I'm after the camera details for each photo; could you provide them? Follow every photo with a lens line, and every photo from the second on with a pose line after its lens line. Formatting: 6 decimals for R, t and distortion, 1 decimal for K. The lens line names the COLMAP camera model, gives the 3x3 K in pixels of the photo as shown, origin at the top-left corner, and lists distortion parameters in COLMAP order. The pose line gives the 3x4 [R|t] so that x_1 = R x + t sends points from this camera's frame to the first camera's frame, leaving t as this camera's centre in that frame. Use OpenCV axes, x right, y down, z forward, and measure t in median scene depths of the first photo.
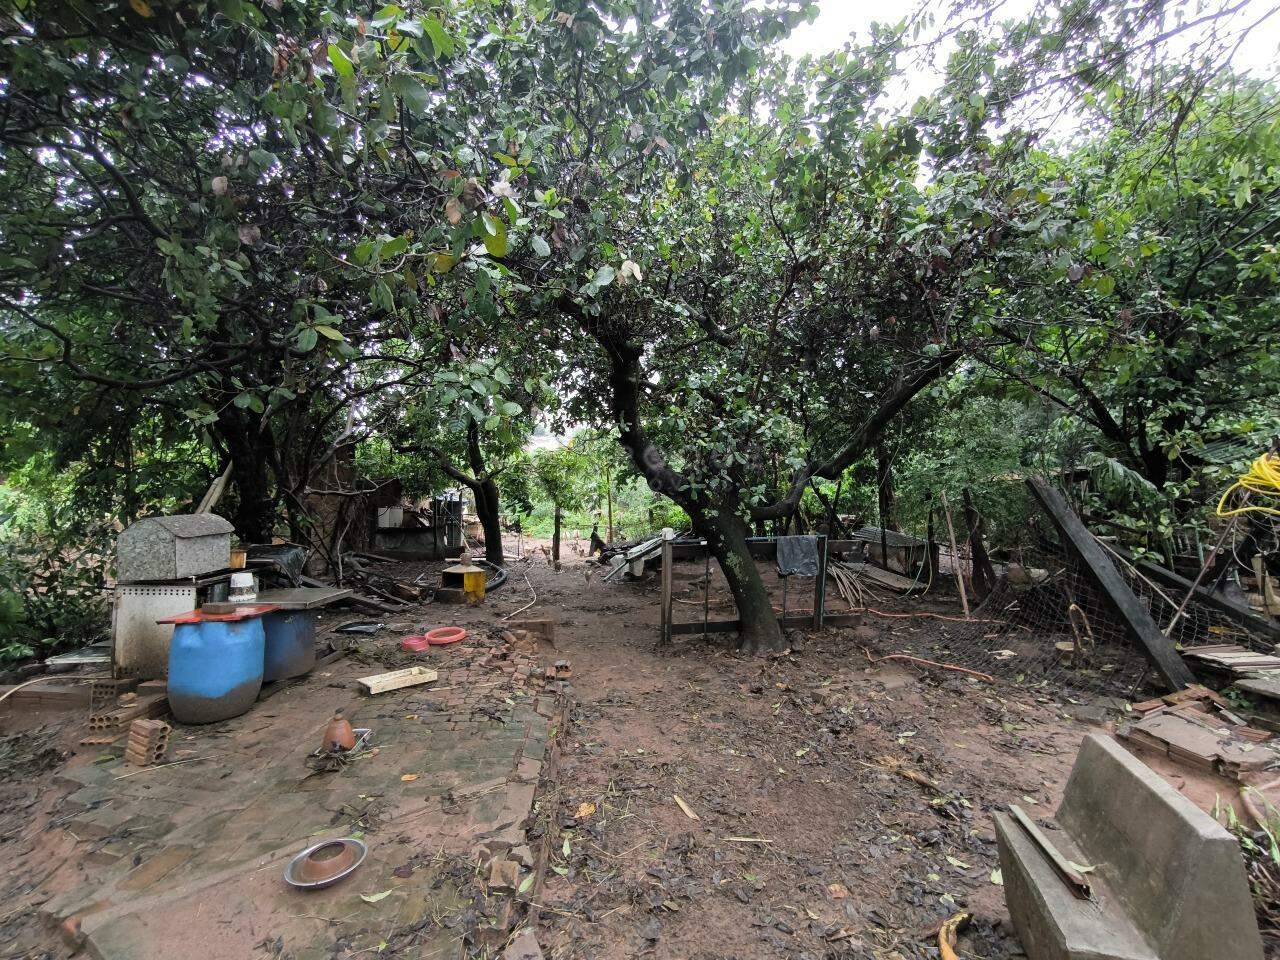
lens RADIAL K [[552.0, 0, 640.0], [0, 552.0, 480.0], [0, 0, 1]] dist [-0.025719, 0.017122]
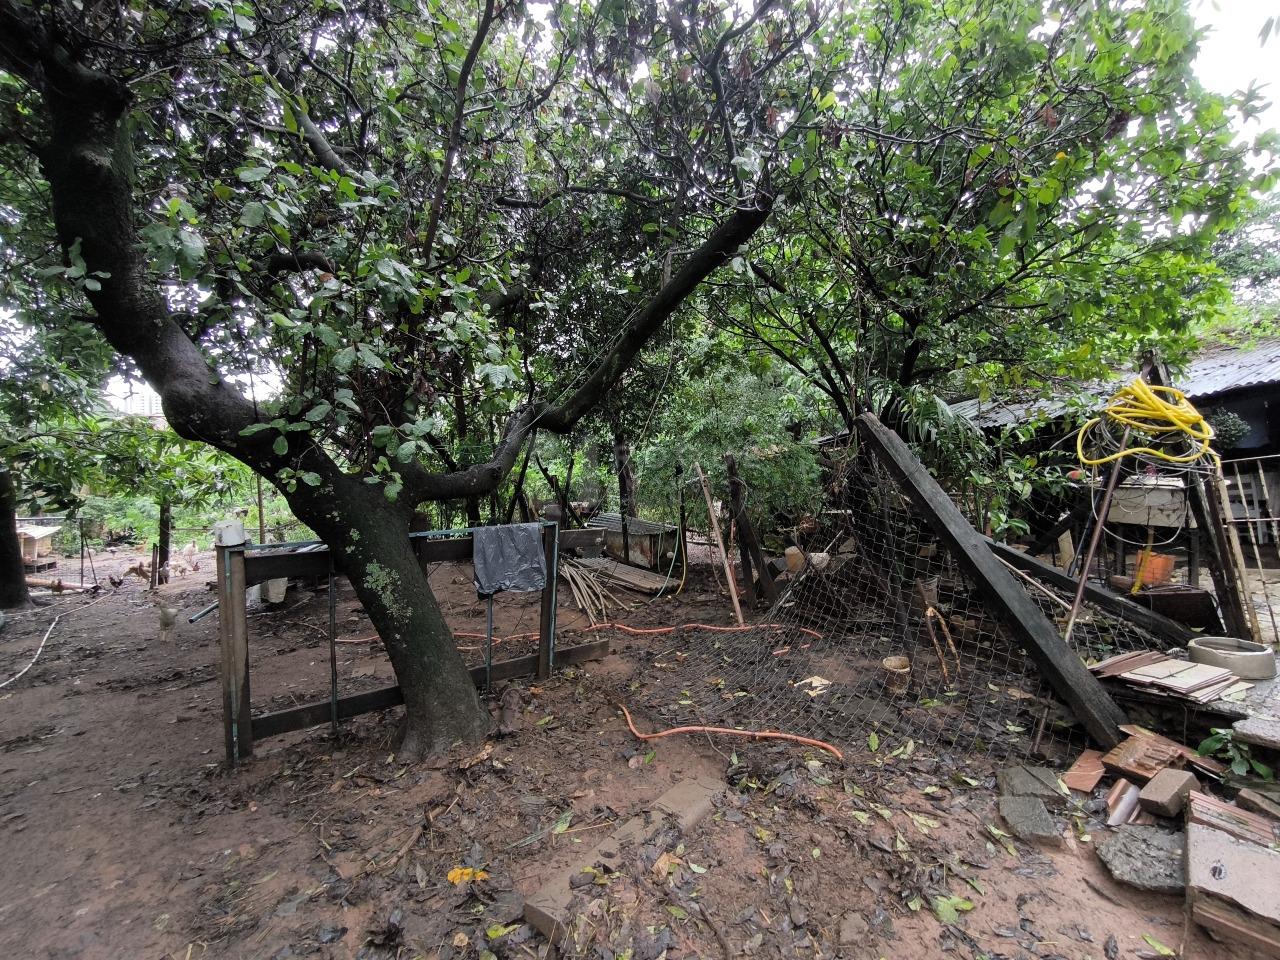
lens RADIAL K [[552.0, 0, 640.0], [0, 552.0, 480.0], [0, 0, 1]] dist [-0.025719, 0.017122]
pose [[0.888038, -0.011194, 0.459635, 0.109751], [0.008368, 0.999931, 0.008185, 0.039189], [-0.459695, -0.003422, 0.888070, 0.326055]]
